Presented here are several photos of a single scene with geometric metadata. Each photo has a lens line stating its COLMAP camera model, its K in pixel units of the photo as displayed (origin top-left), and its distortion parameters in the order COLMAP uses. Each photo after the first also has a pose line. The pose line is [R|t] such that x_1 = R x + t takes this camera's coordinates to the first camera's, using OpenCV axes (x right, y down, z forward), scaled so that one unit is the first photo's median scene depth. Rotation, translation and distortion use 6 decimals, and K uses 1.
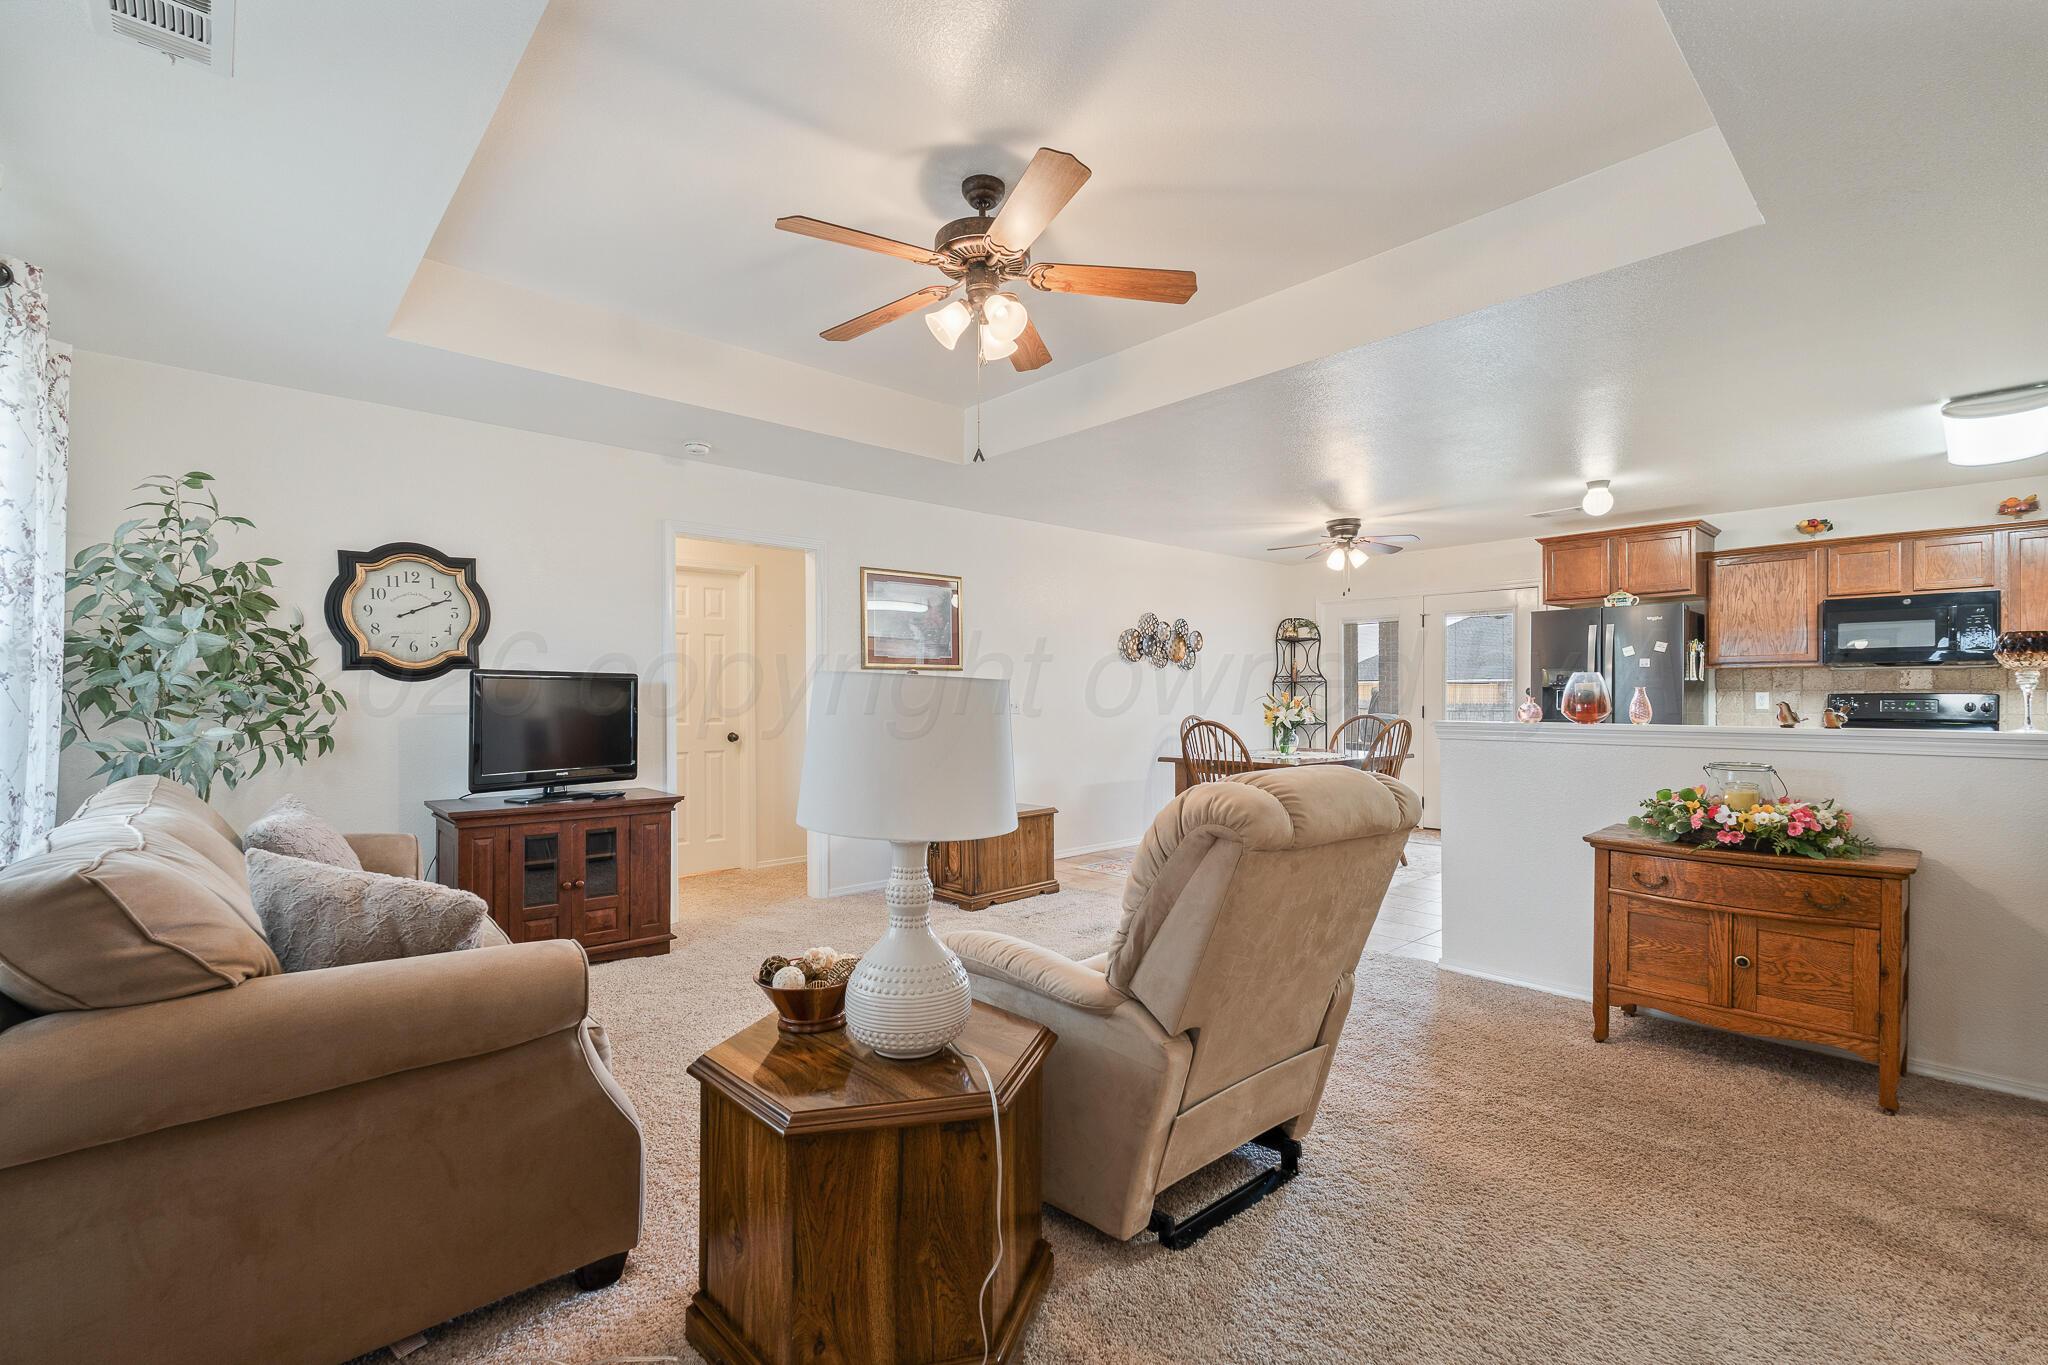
lens RADIAL K [[894.9, 0, 1027.3], [0, 894.9, 692.1], [0, 0, 1]] dist [0.002013, 0.000038]
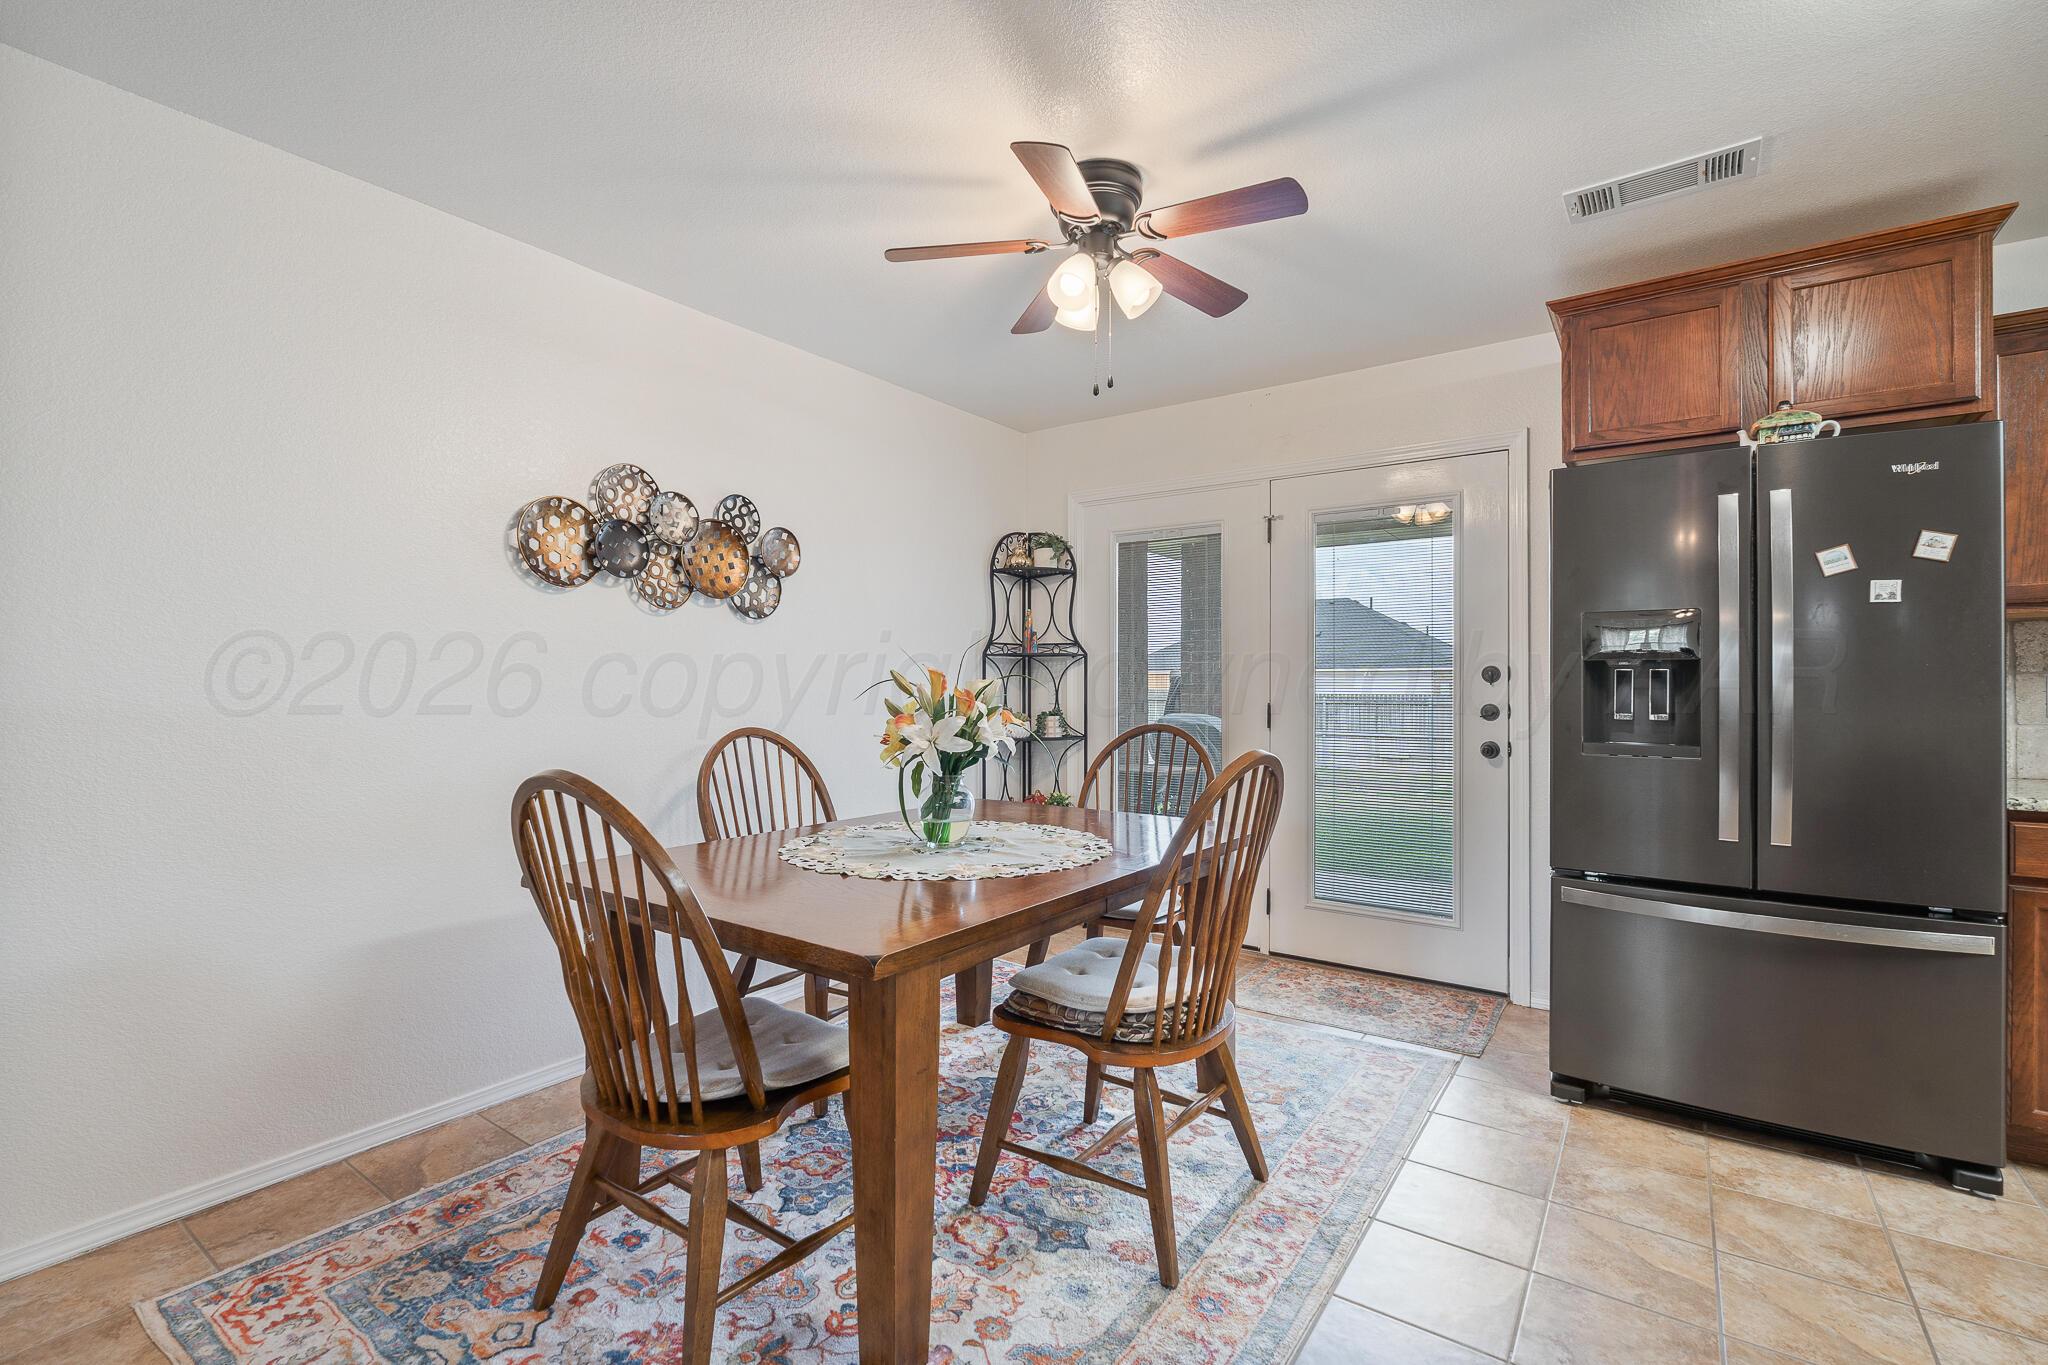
lens RADIAL K [[894.9, 0, 1023.2], [0, 894.9, 683.7], [0, 0, 1]] dist [0.002013, 0.000038]
pose [[0.978659, 0.005210, 0.205427, 0.193261], [-0.005768, 0.999981, 0.002118, 0.003987], [-0.205412, -0.003258, 0.978670, 0.504197]]
